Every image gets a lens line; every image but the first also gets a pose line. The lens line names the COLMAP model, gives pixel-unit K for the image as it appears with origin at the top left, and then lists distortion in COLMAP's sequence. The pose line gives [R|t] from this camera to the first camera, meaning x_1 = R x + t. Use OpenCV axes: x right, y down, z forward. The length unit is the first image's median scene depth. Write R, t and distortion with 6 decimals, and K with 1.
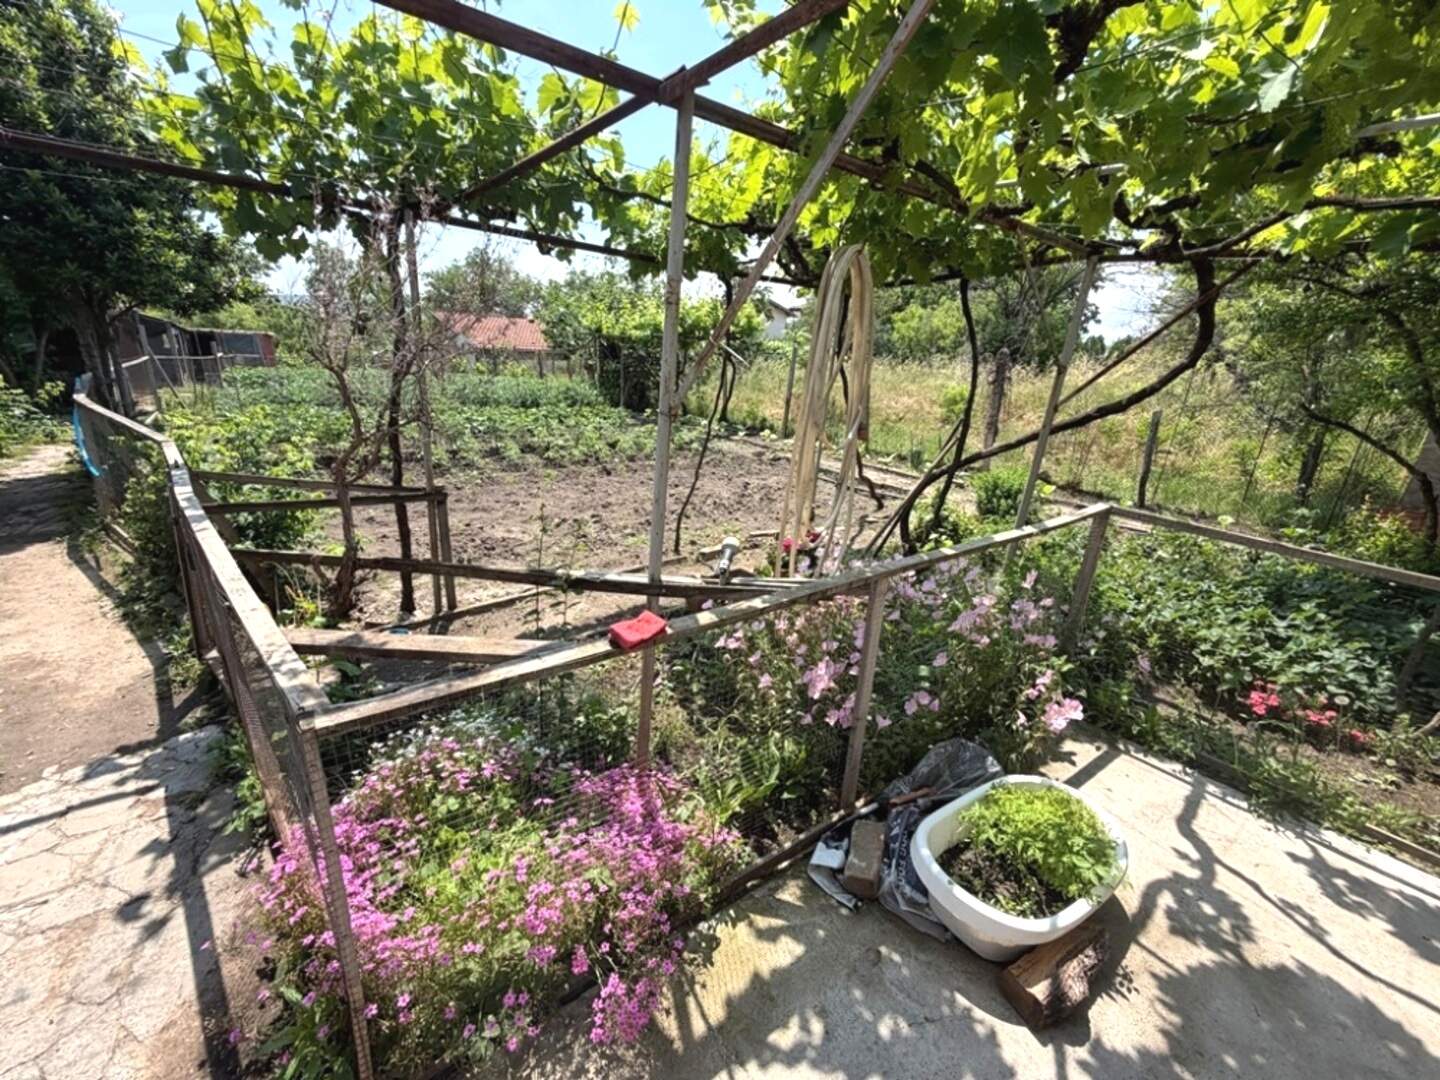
lens RADIAL K [[575.3, 0, 720.9], [0, 575.3, 537.4], [0, 0, 1]] dist [-0.000528, 0.000303]
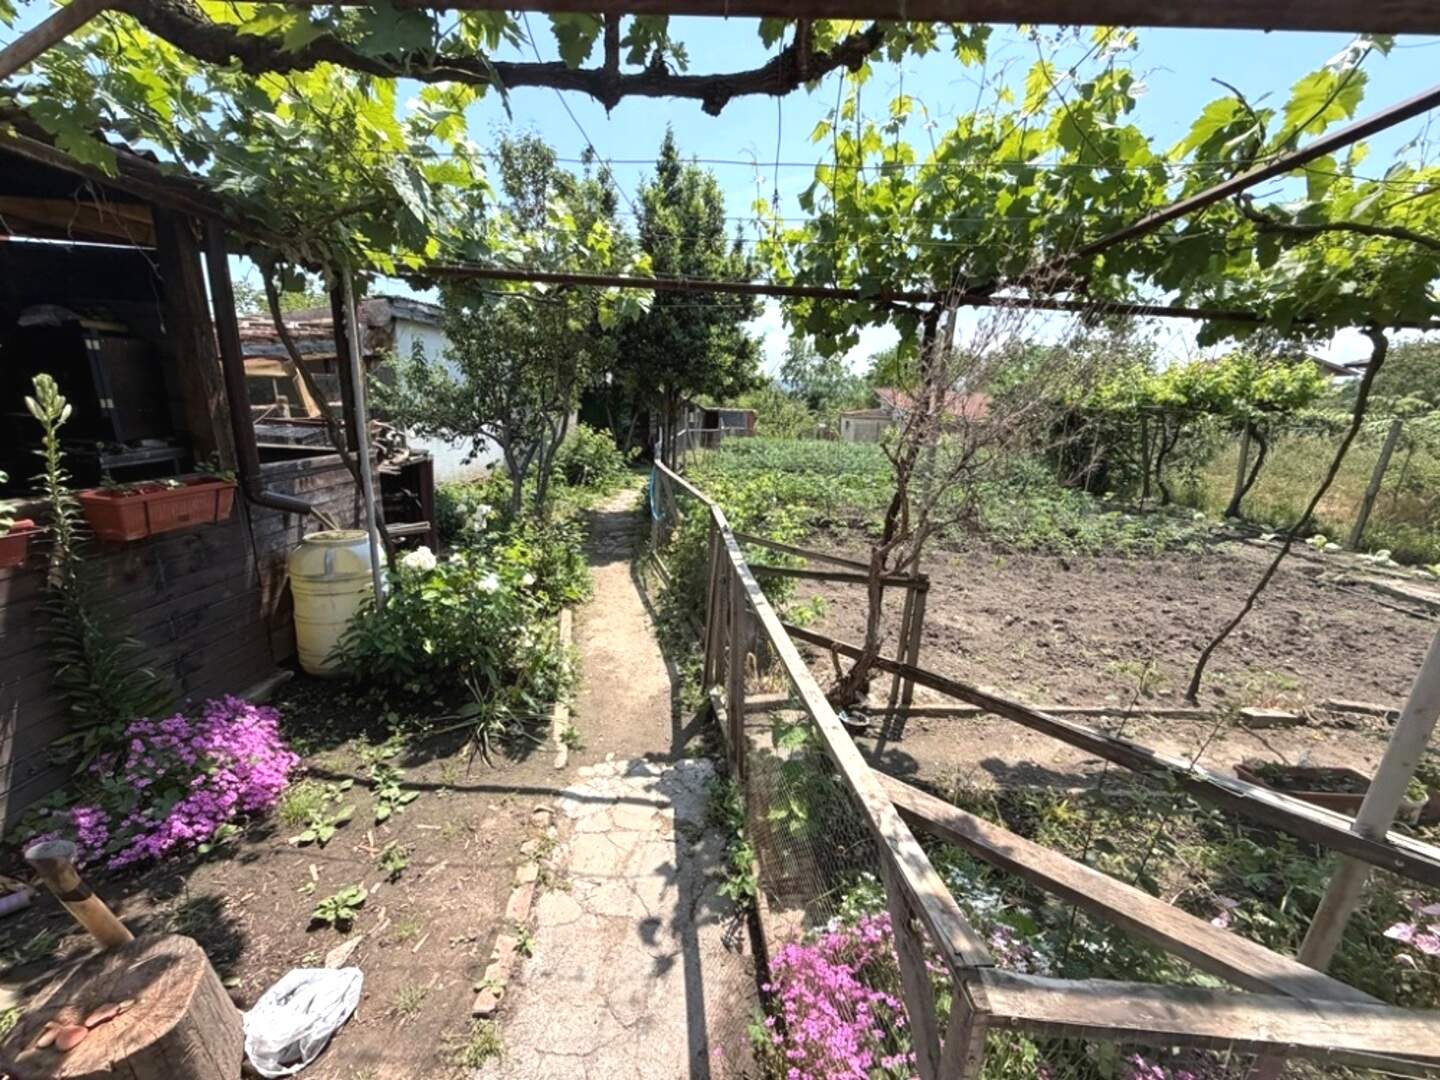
lens RADIAL K [[575.3, 0, 716.6], [0, 575.3, 538.9], [0, 0, 1]] dist [-0.000528, 0.000303]
pose [[0.773994, 0.123147, -0.621102, -0.162552], [-0.192244, 0.980306, -0.045201, -0.035664], [0.603304, 0.154388, 0.782425, 0.045534]]
